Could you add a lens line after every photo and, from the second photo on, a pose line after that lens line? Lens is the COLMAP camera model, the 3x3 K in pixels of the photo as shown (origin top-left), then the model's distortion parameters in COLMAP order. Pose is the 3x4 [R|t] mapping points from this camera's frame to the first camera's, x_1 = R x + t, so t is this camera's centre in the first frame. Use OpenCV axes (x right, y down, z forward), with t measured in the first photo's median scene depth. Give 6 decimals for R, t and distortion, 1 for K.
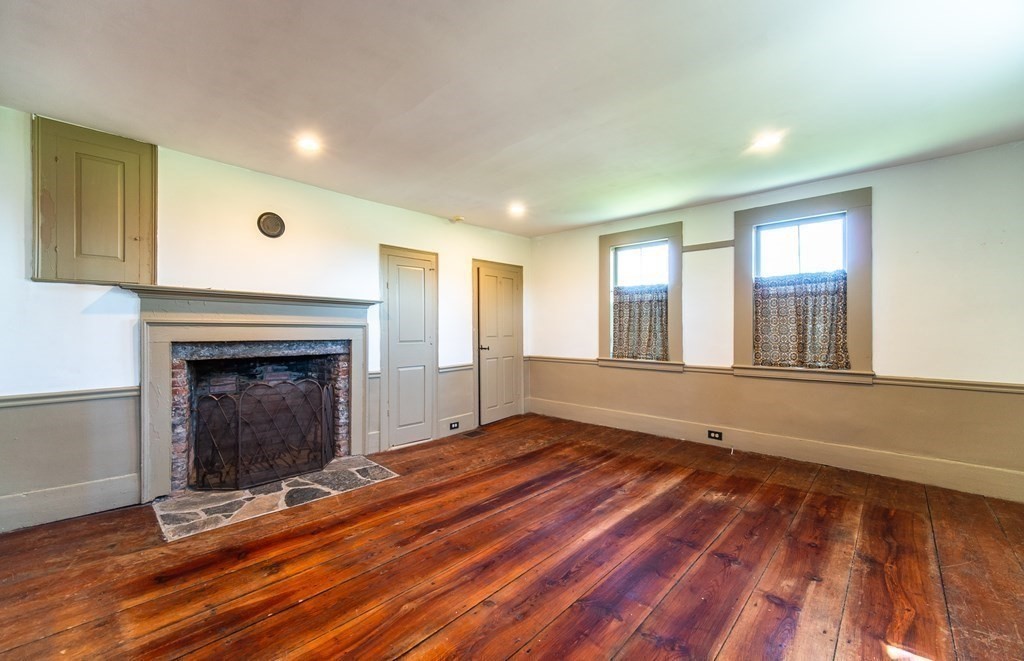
lens RADIAL K [[411.1, 0, 507.2], [0, 411.1, 330.0], [0, 0, 1]] dist [-0.000717, -0.000869]
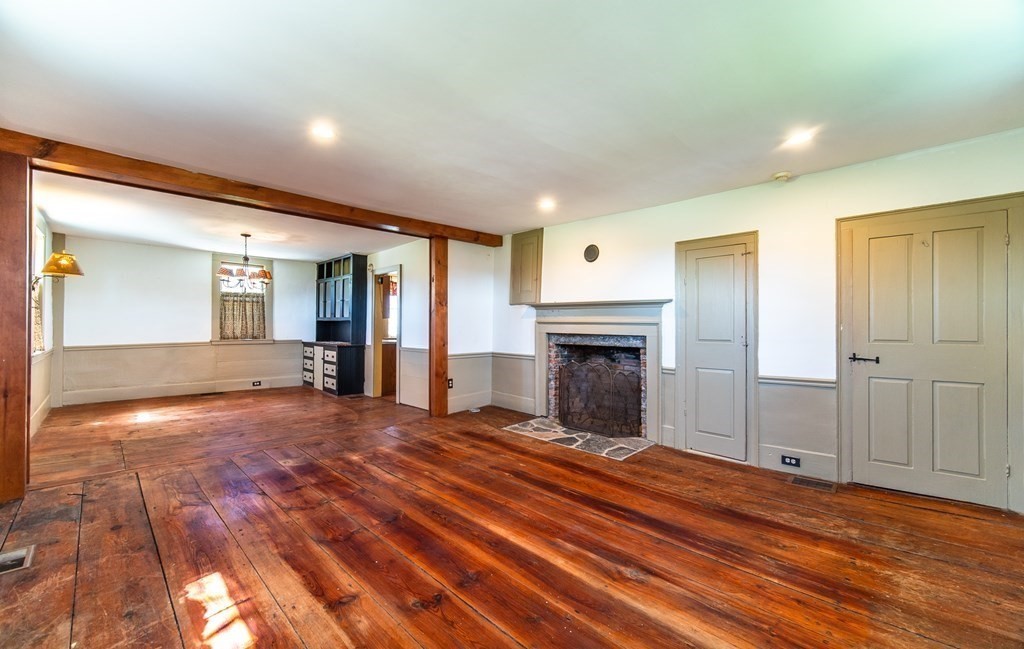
lens RADIAL K [[410.5, 0, 507.1], [0, 410.5, 322.7], [0, 0, 1]] dist [0.000066, -0.000307]
pose [[-0.016611, -0.005417, -0.999847, 0.876135], [-0.006422, 0.999965, -0.005311, -0.004692], [0.999841, 0.006333, -0.016645, 0.746712]]
